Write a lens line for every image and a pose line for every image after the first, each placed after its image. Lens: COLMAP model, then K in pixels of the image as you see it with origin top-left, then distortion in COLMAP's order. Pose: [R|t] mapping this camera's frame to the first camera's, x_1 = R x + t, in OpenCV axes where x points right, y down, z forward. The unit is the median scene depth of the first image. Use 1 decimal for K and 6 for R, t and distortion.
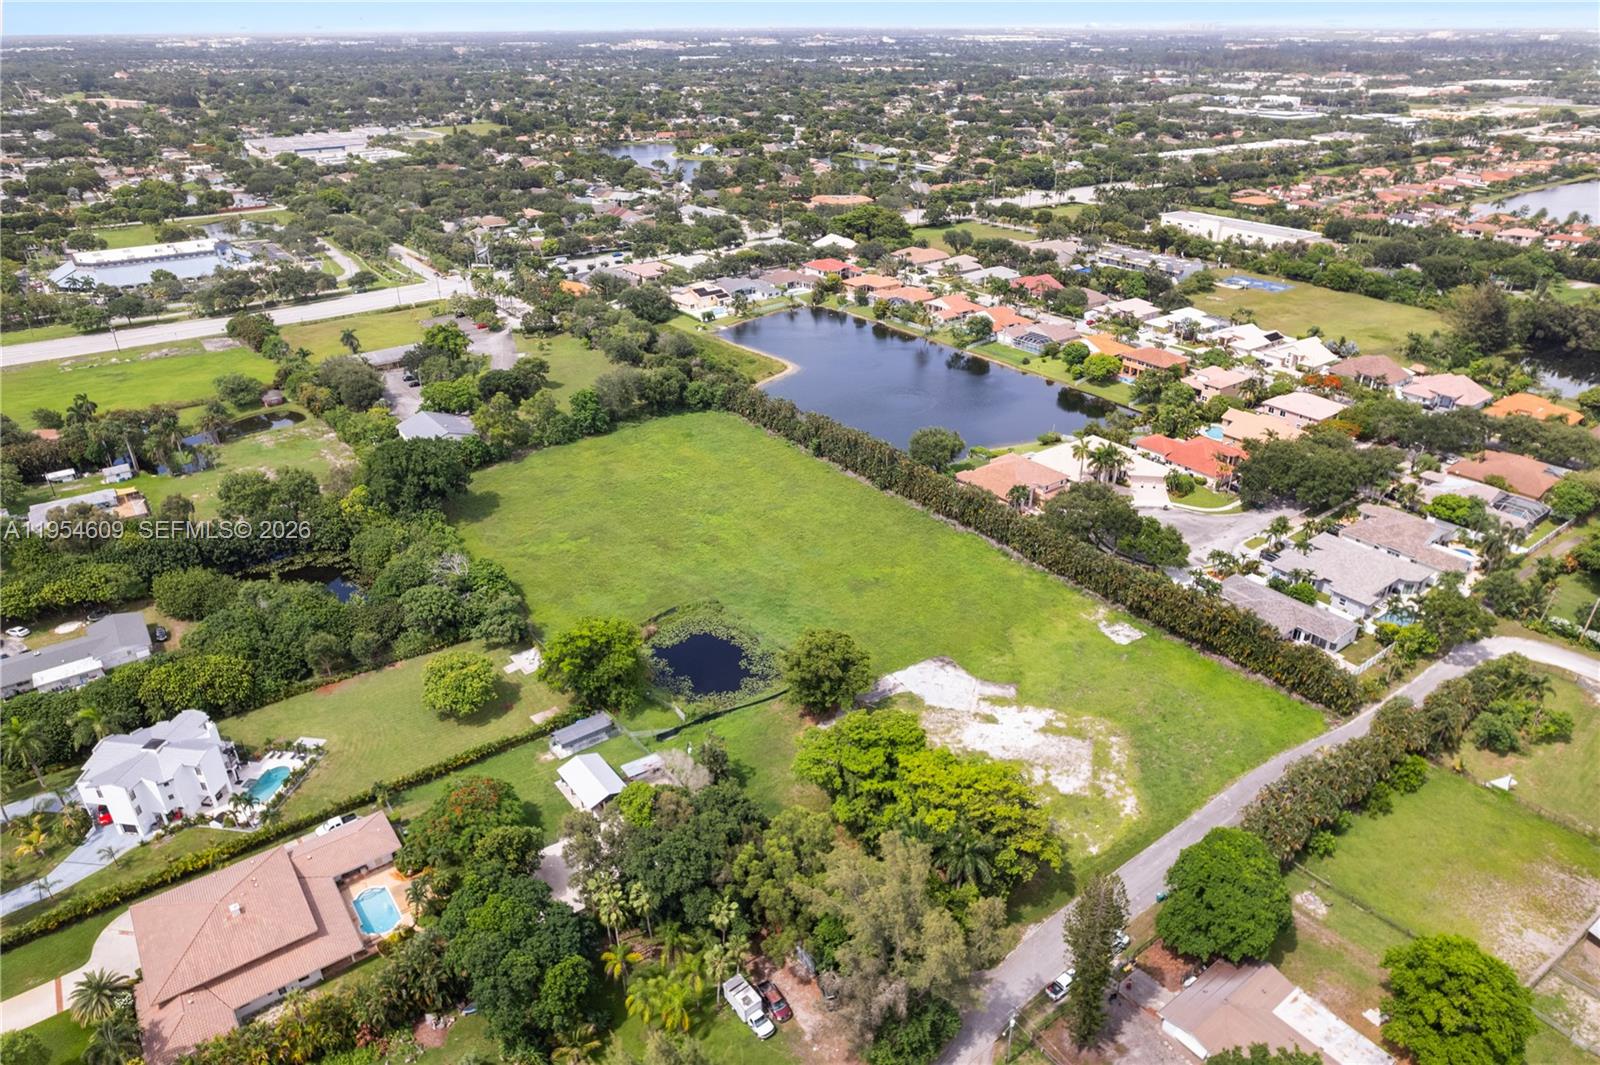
lens RADIAL K [[1031.6, 0, 805.7], [0, 1031.6, 530.5], [0, 0, 1]] dist [-0.085088, 0.074245]
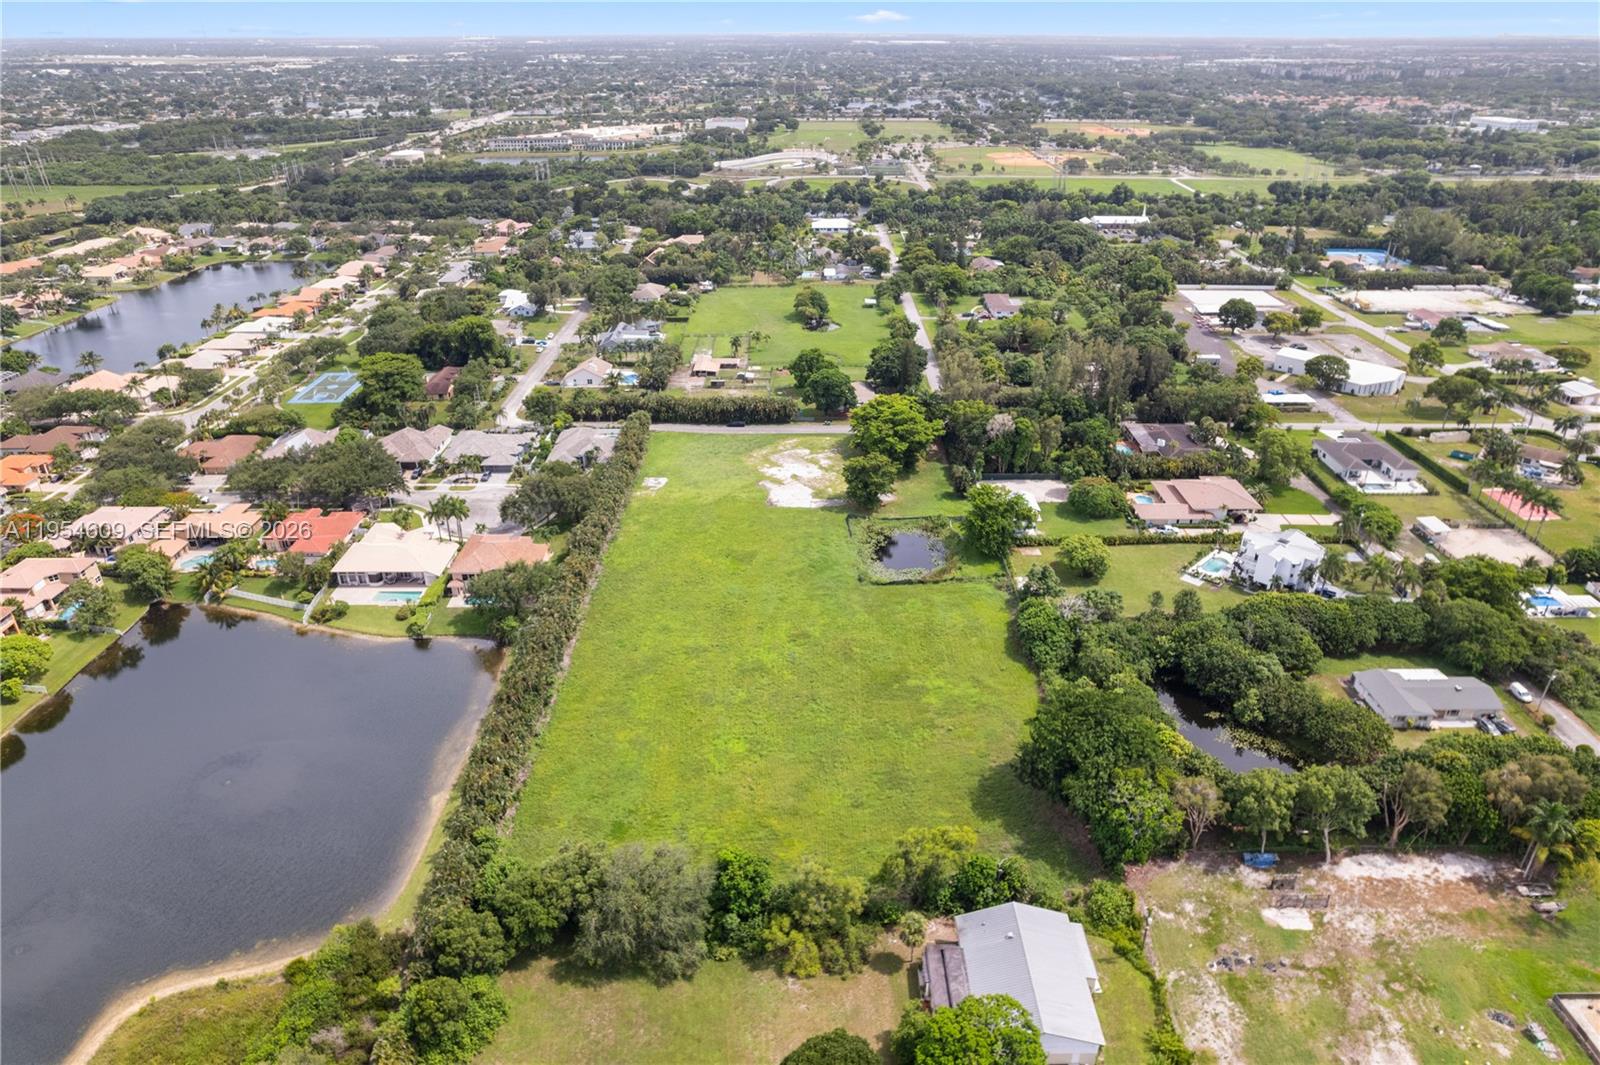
lens RADIAL K [[1031.6, 0, 805.7], [0, 1031.6, 530.5], [0, 0, 1]] dist [-0.085088, 0.074245]
pose [[-0.800882, -0.260364, 0.539258, -0.530712], [0.274302, 0.640989, 0.716862, -0.665755], [-0.532303, 0.722041, -0.441938, 1.223003]]
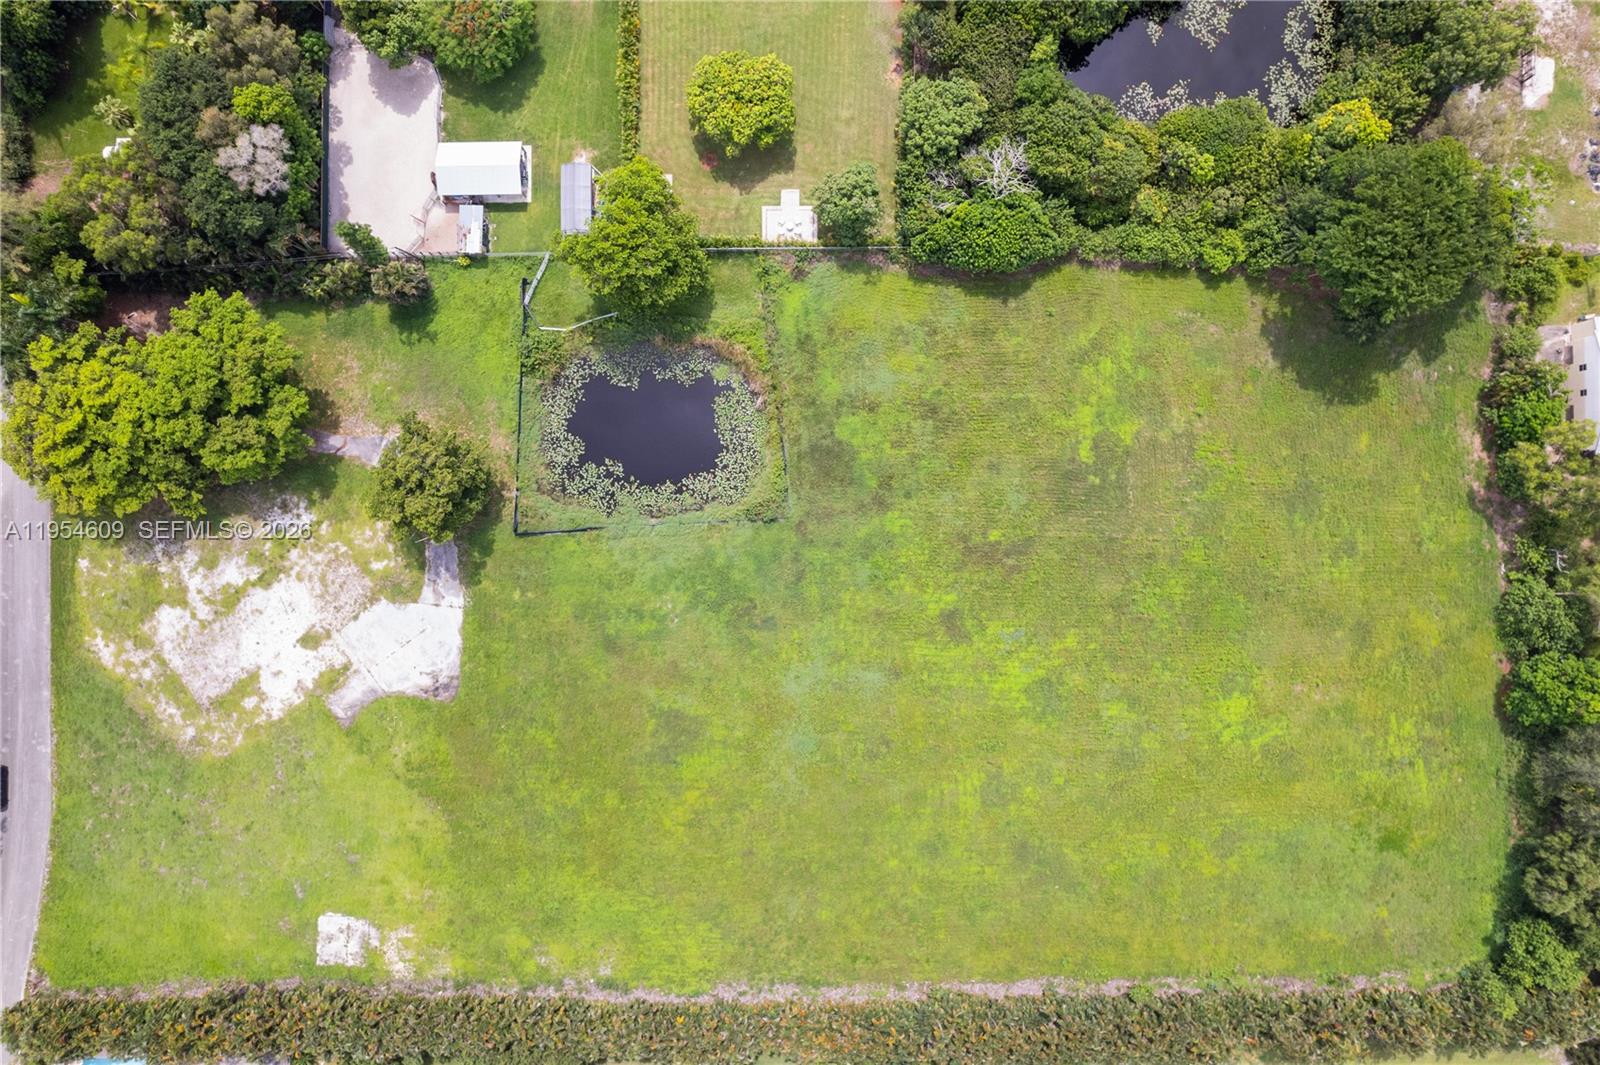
lens RADIAL K [[1031.6, 0, 805.7], [0, 1031.6, 530.5], [0, 0, 1]] dist [-0.085088, 0.074245]
pose [[-0.598123, 0.801404, -0.000264, -0.077491], [-0.366817, -0.273479, 0.889188, -0.419730], [0.712526, 0.531940, 0.457543, 0.585396]]
